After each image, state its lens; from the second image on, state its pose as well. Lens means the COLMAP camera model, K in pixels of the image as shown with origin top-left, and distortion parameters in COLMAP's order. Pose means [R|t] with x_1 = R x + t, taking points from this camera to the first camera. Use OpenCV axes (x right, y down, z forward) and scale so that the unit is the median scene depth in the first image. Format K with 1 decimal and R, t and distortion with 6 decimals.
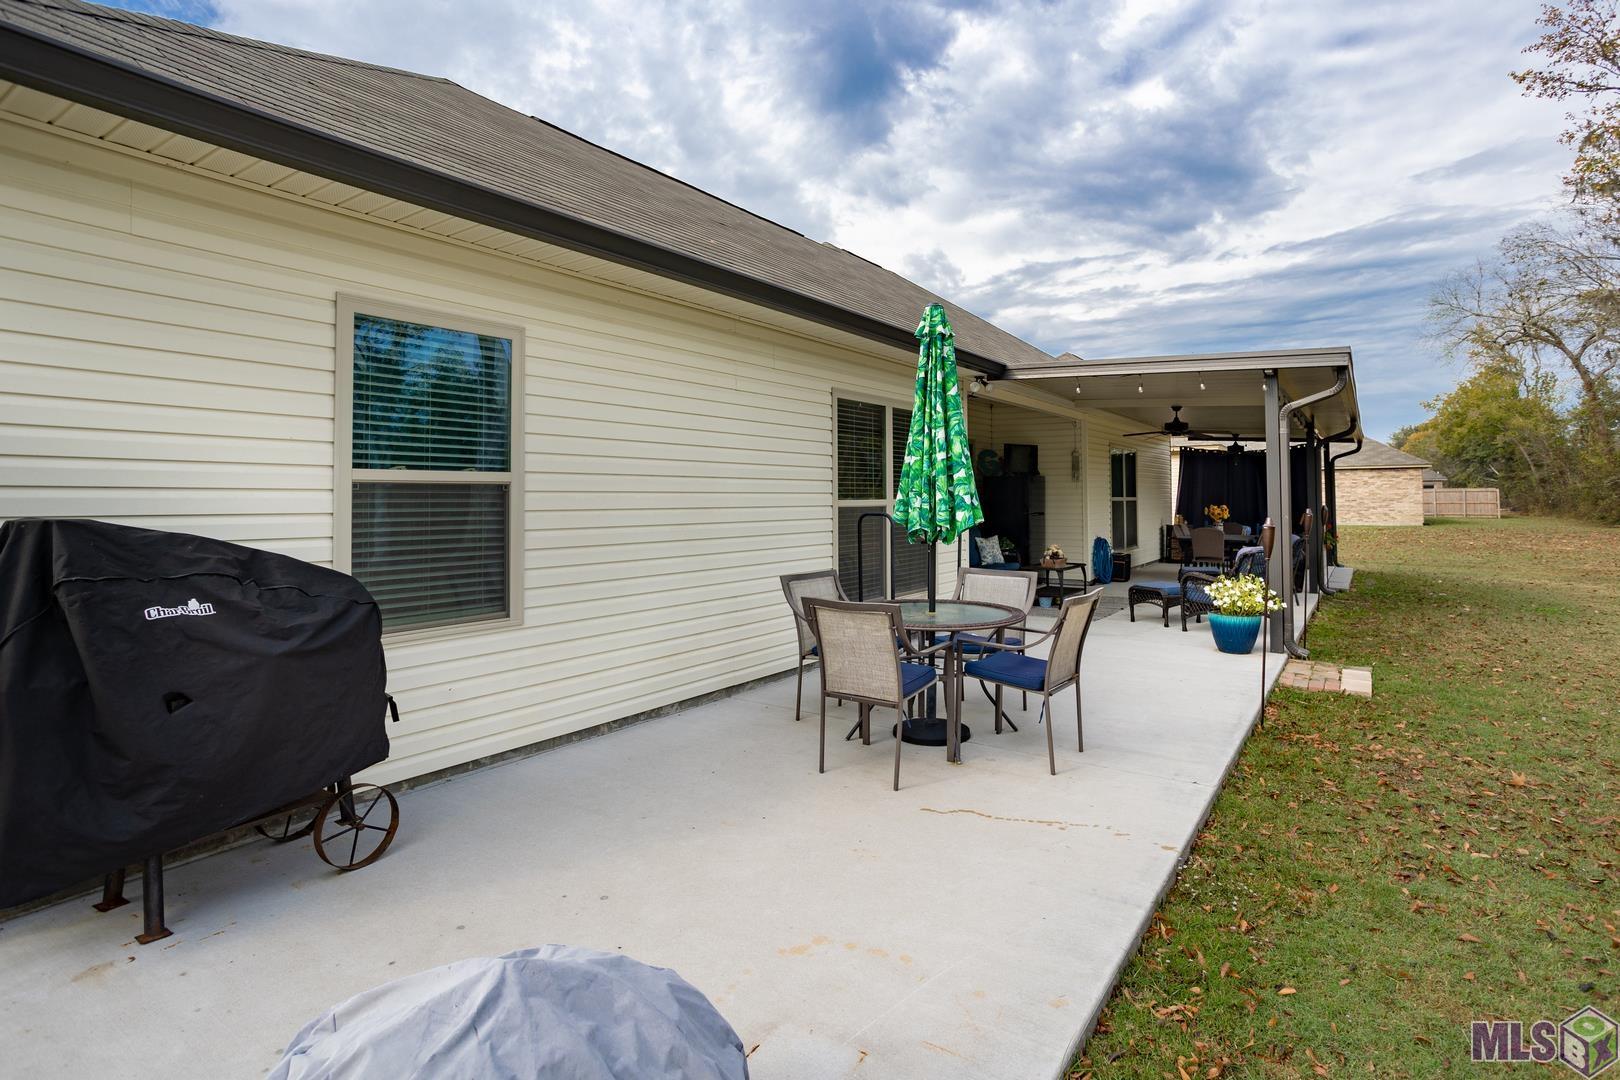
lens RADIAL K [[813.0, 0, 815.1], [0, 813.0, 478.4], [0, 0, 1]] dist [-0.037081, 0.022399]
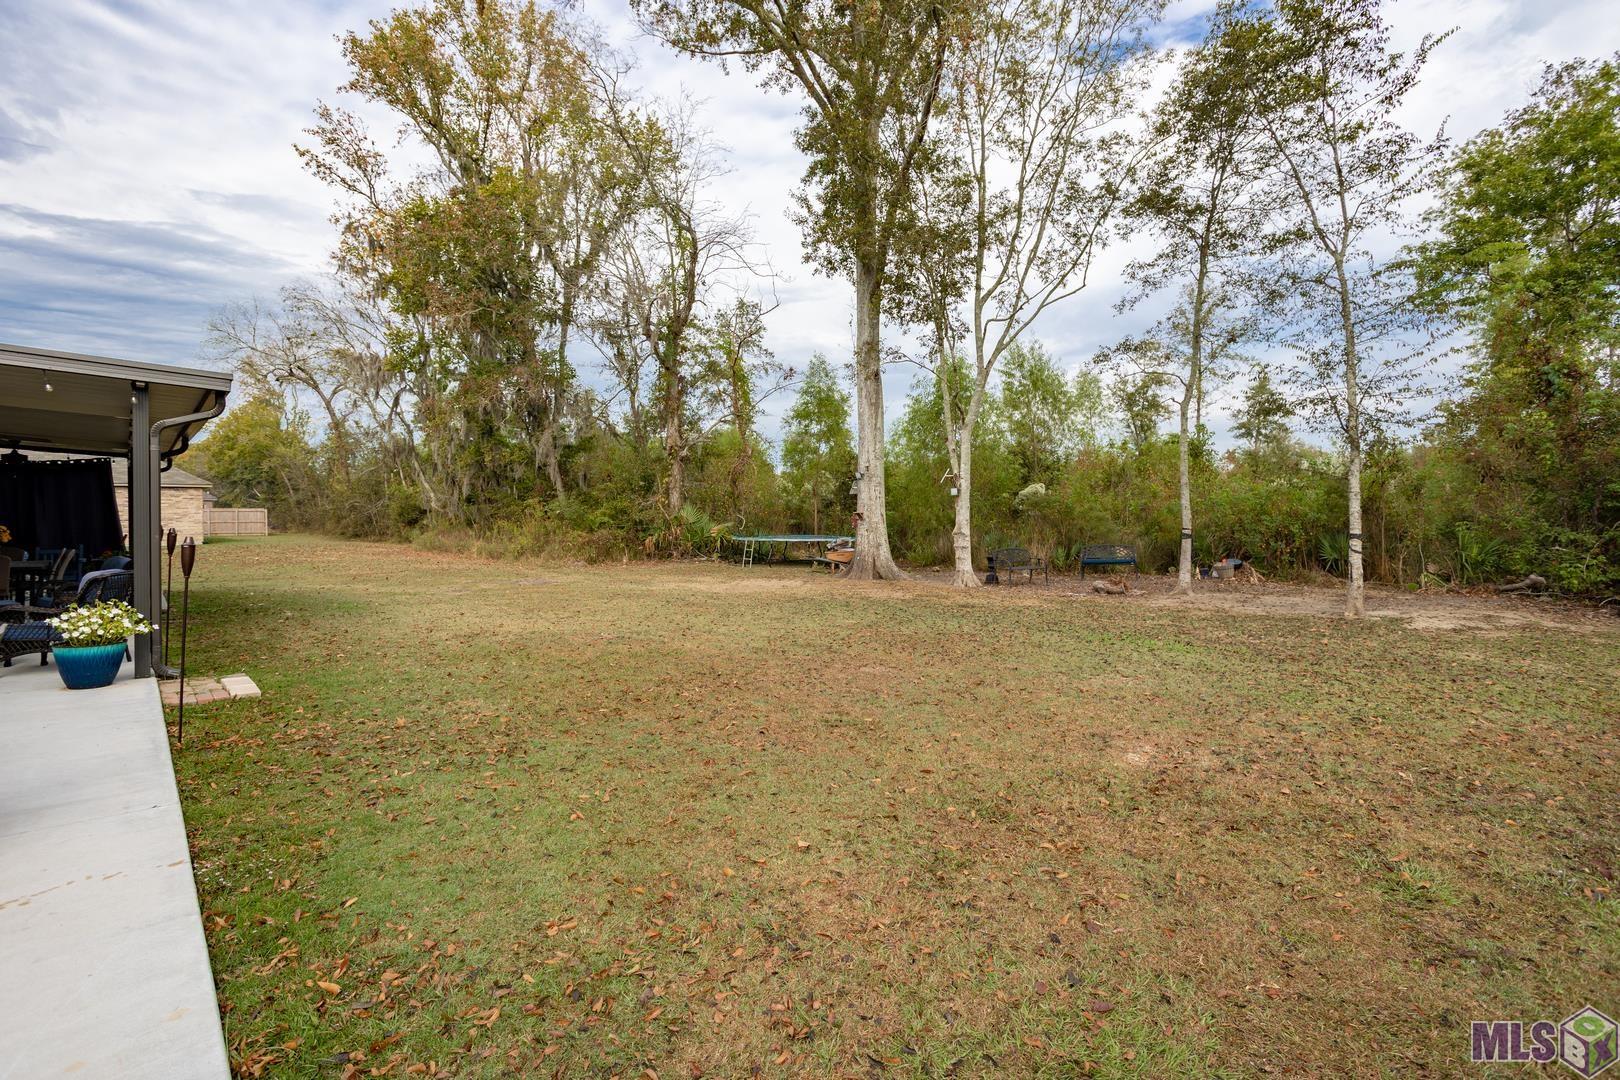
lens RADIAL K [[792.1, 0, 821.2], [0, 792.1, 522.0], [0, 0, 1]] dist [-0.045209, 0.028440]
pose [[0.232969, -0.005655, 0.972468, -0.111817], [-0.023795, 0.999651, 0.011513, 0.000235], [-0.972193, -0.025822, 0.232753, -0.001112]]
